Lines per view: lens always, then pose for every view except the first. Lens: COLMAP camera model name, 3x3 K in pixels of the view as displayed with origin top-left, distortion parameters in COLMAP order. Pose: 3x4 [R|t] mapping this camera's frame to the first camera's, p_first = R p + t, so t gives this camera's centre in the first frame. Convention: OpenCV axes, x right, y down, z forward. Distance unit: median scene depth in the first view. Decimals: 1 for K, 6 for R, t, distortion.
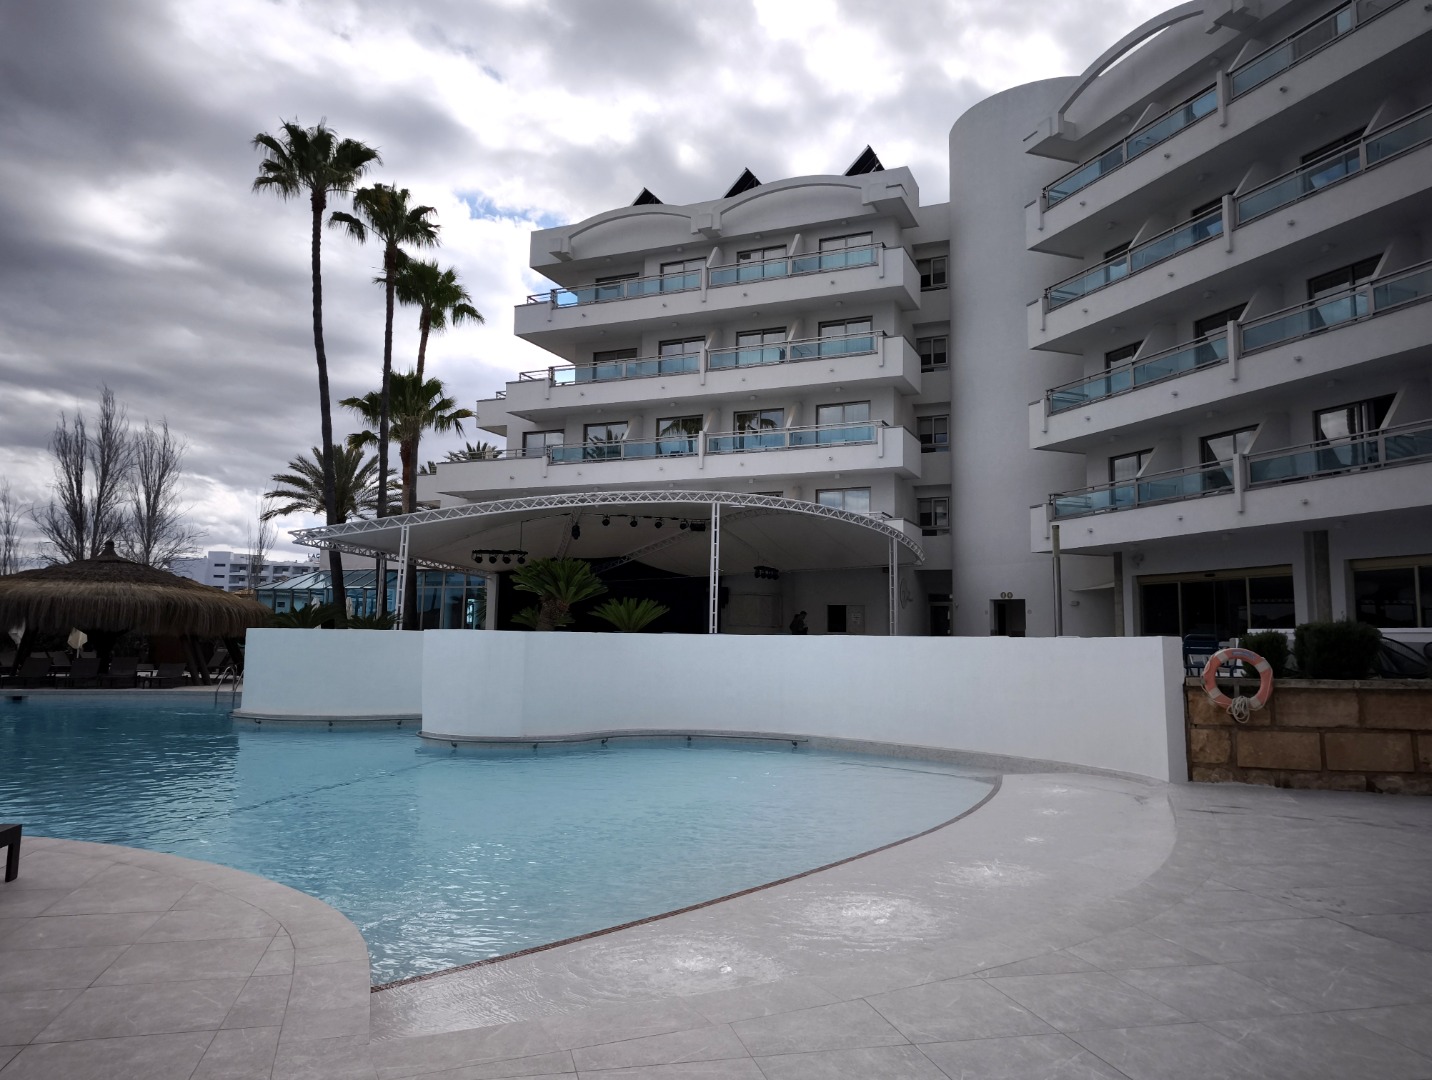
lens RADIAL K [[1022.3, 0, 685.4], [0, 1022.3, 533.2], [0, 0, 1]] dist [0.064029, -0.131827]
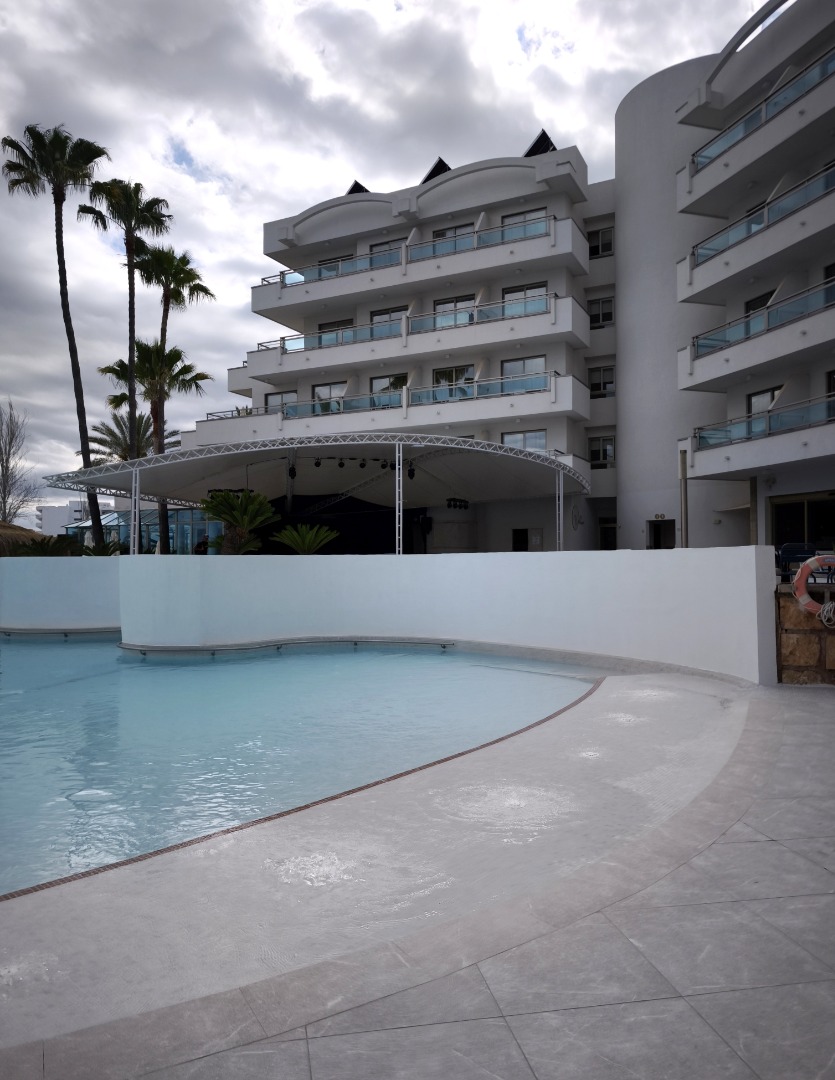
lens RADIAL K [[764.3, 0, 405.9], [0, 764.3, 559.8], [0, 0, 1]] dist [0.012296, -0.024746]
pose [[0.997945, -0.020725, -0.060638, 0.073639], [0.026821, 0.994474, 0.101498, 0.012428], [0.058199, -0.102916, 0.992986, 0.099823]]
